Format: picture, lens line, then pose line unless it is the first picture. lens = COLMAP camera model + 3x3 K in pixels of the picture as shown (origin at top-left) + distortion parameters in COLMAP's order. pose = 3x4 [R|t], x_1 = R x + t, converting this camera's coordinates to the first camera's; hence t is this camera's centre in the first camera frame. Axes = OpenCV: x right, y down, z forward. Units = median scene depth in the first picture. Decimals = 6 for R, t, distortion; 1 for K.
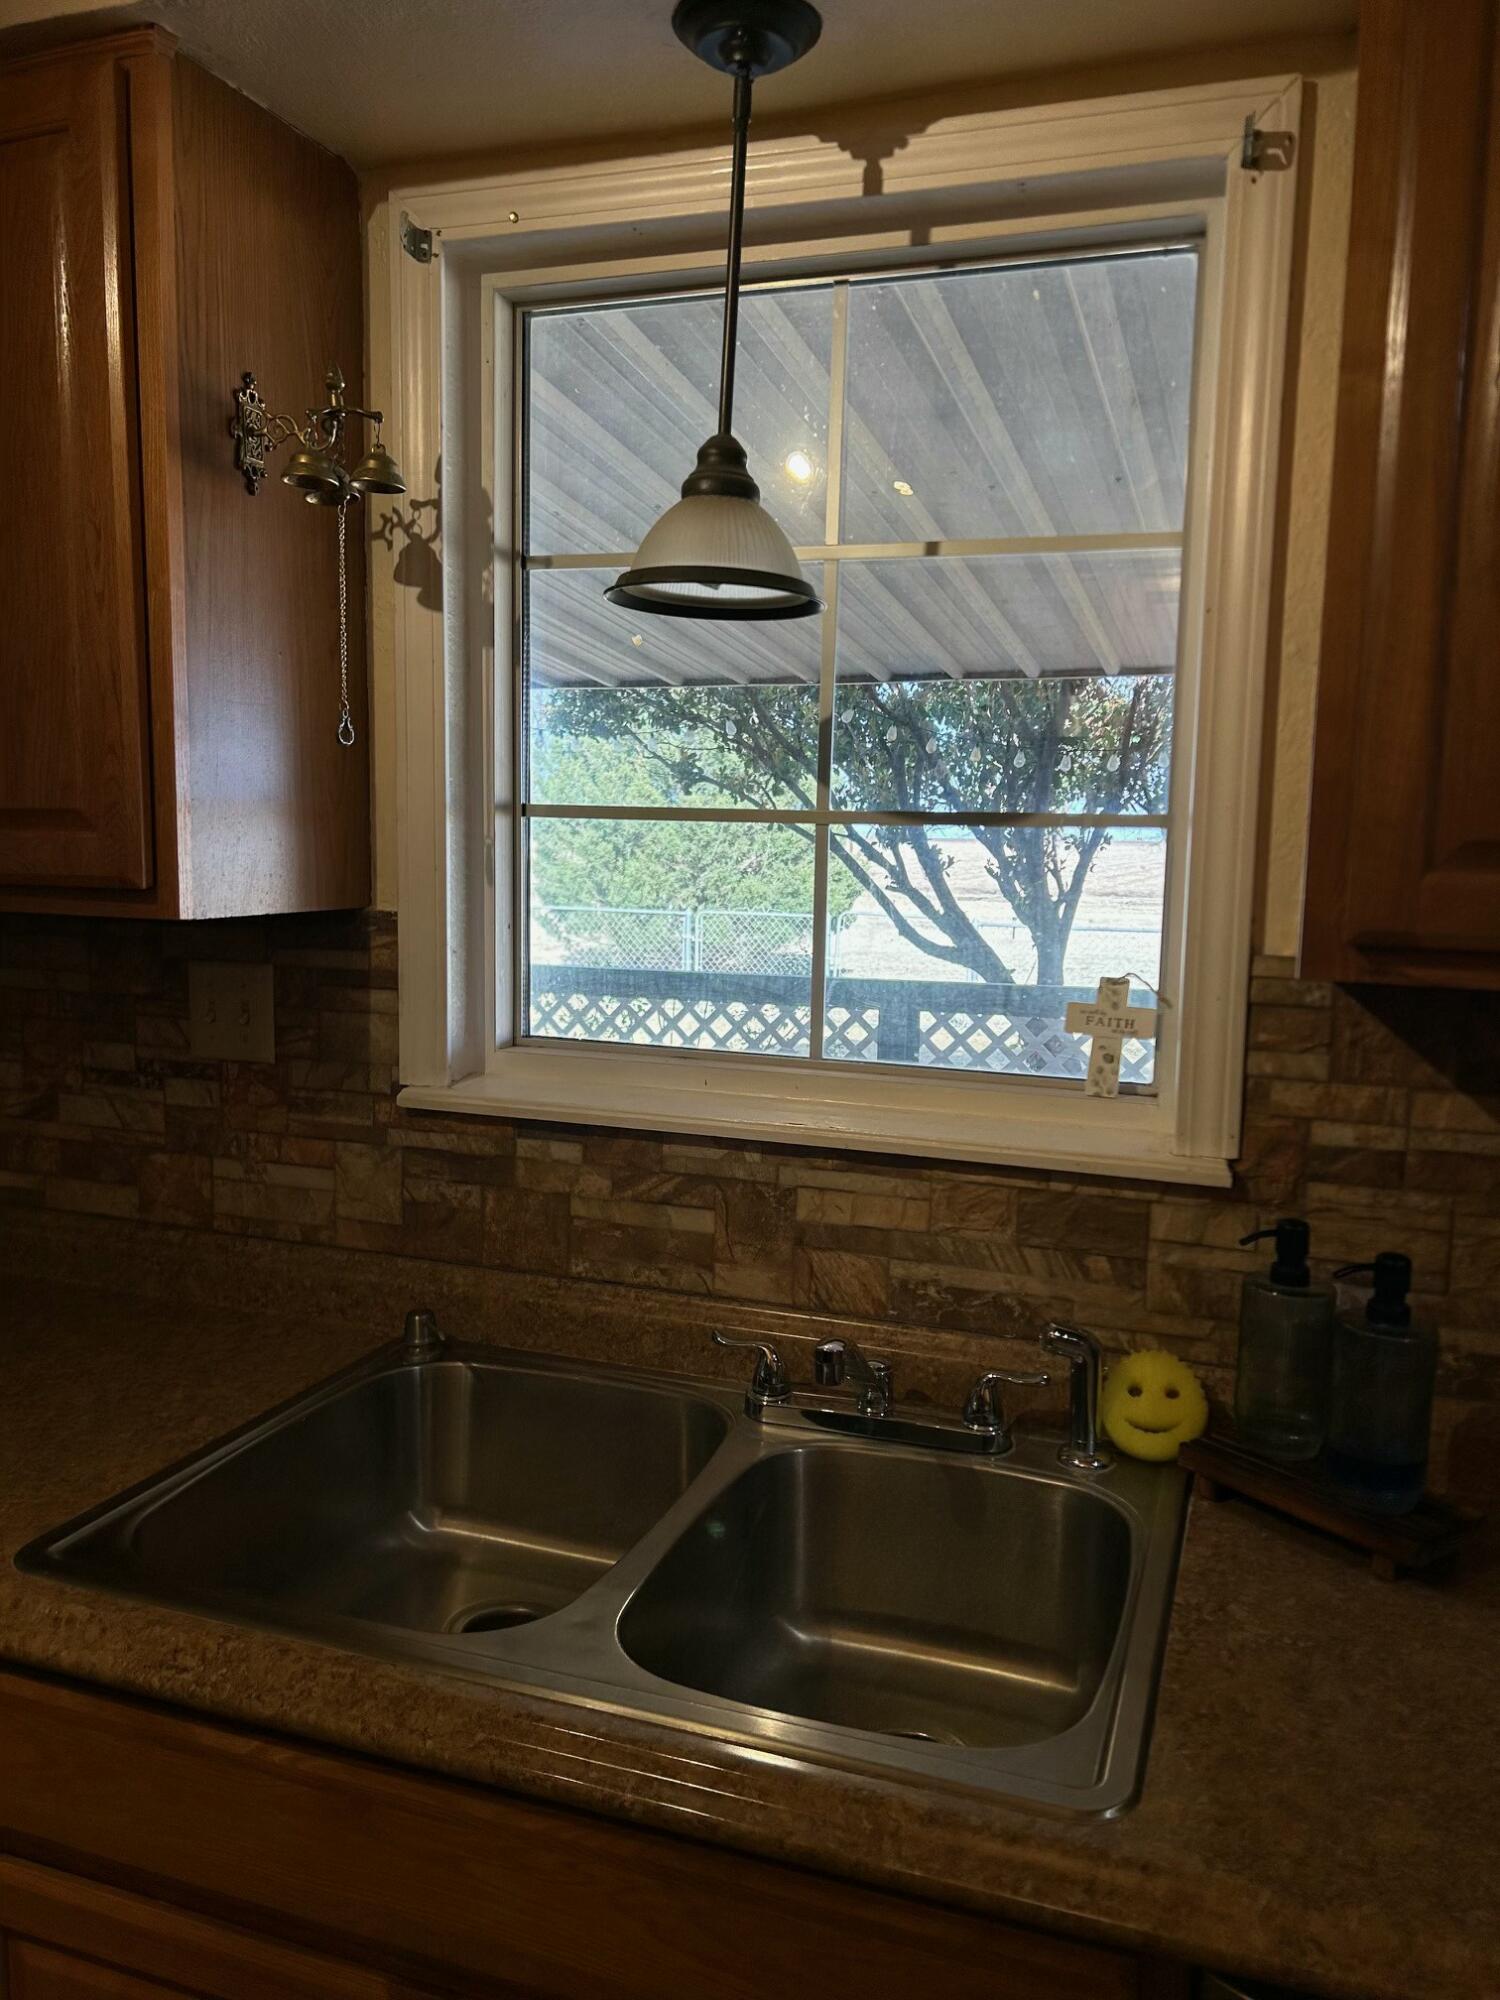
lens RADIAL K [[1527.1, 0, 749.7], [0, 1527.1, 1024.5], [0, 0, 1]] dist [0.026298, -0.063953]
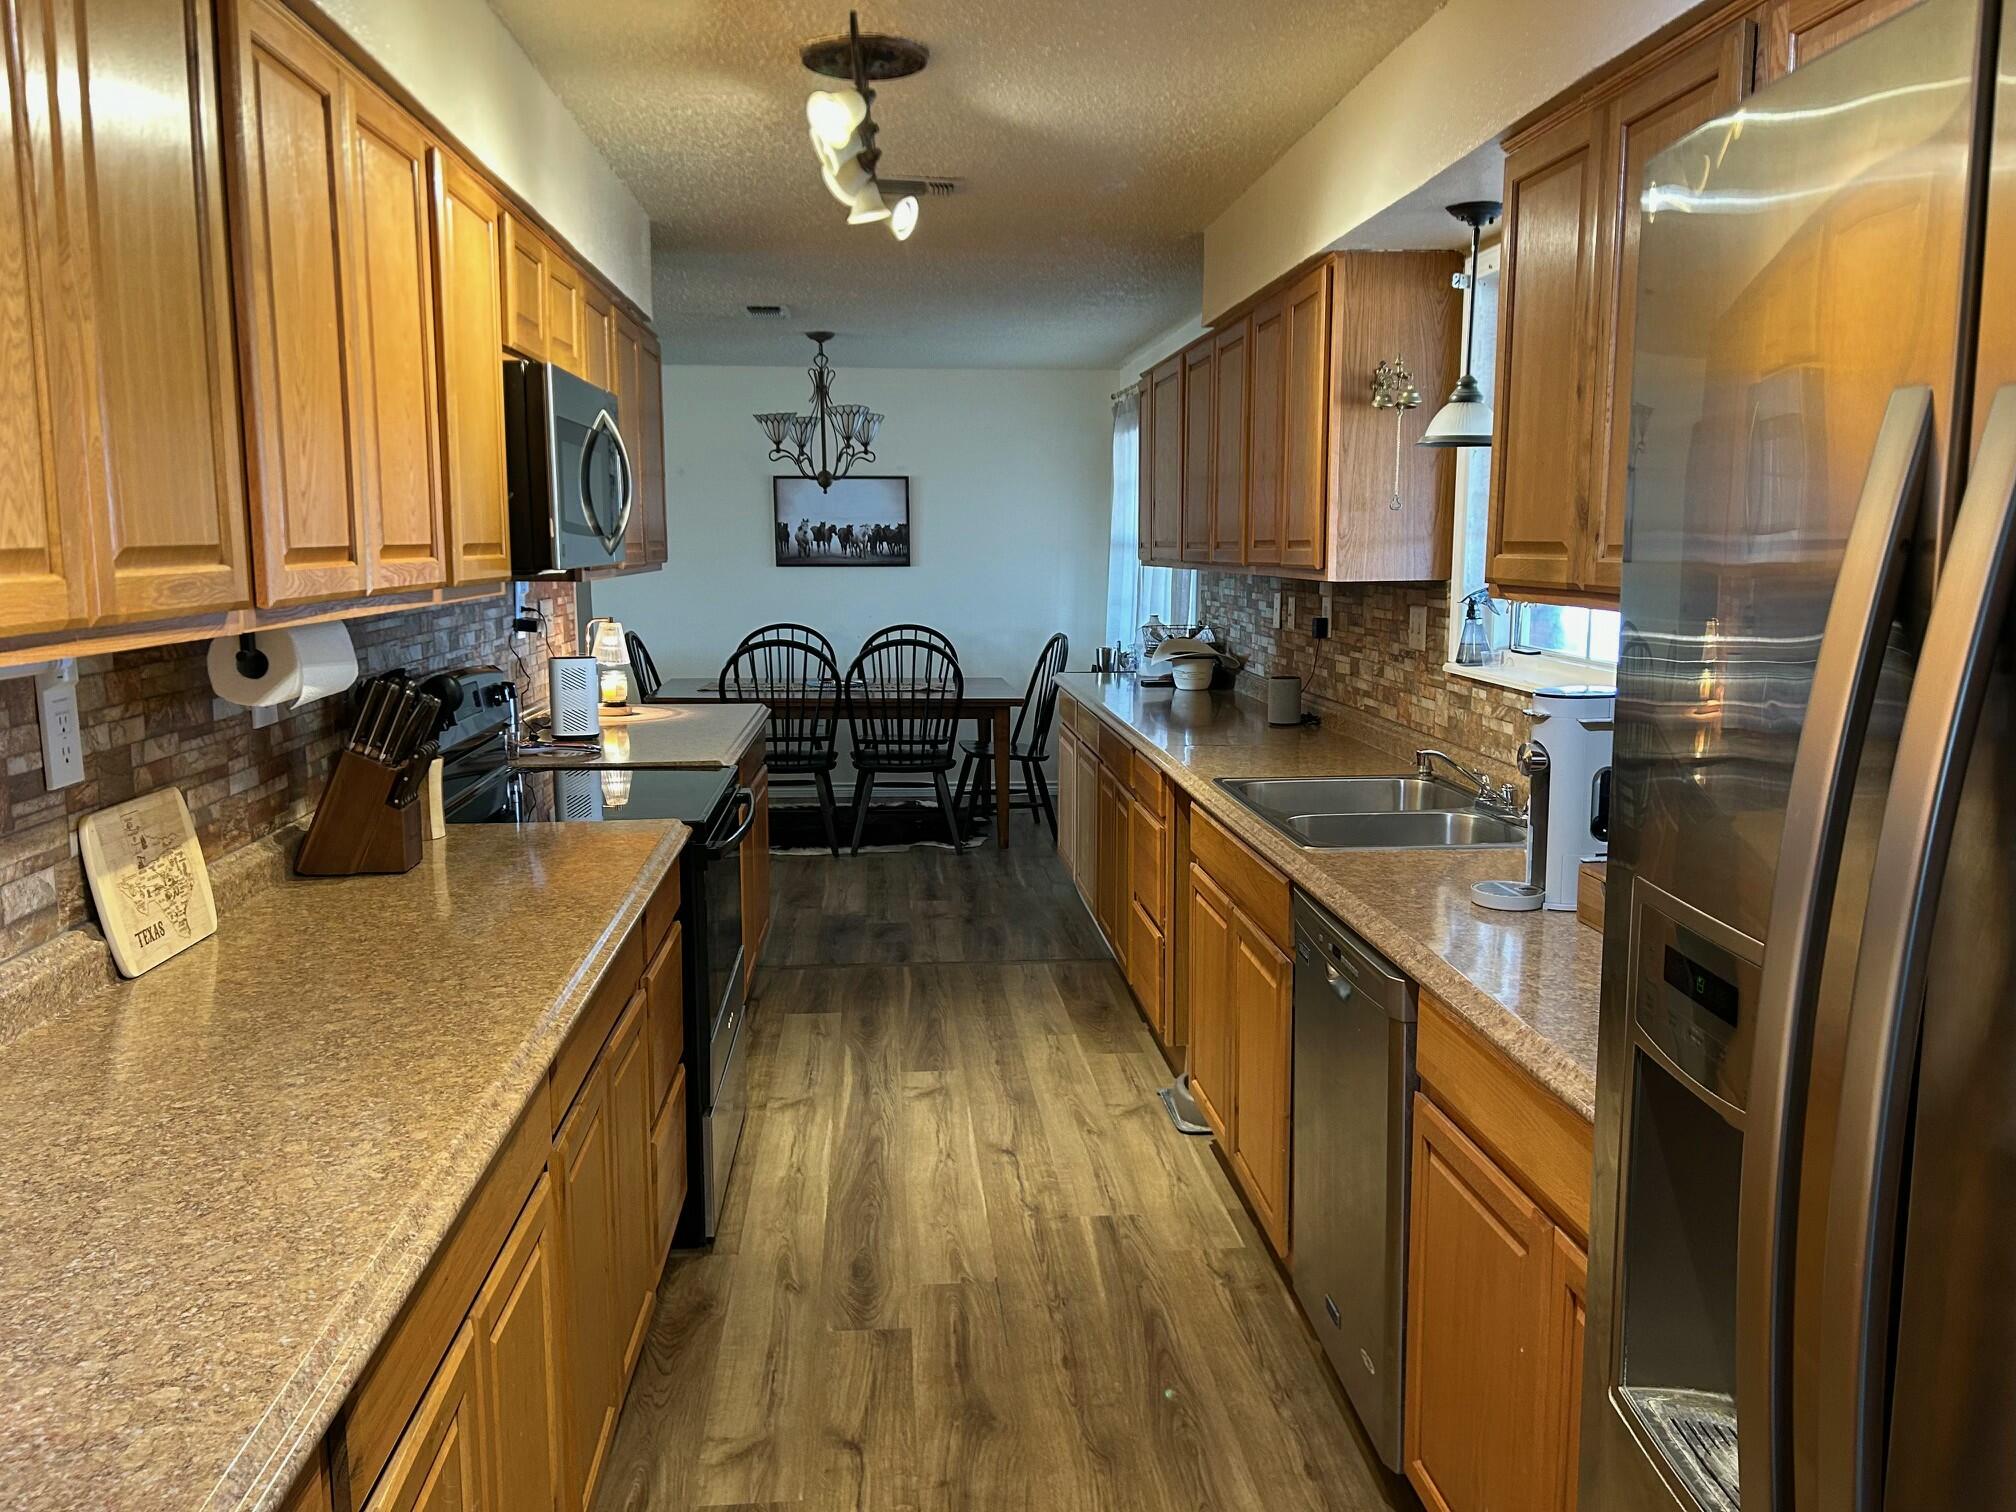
lens RADIAL K [[1539.4, 0, 1008.0], [0, 1539.4, 756.0], [0, 0, 1]] dist [0.026298, -0.063953]
pose [[0.406804, 0.112226, -0.906596, 1.582754], [-0.127299, 0.989706, 0.065392, 0.113204], [0.904602, 0.088807, 0.416903, -0.490607]]
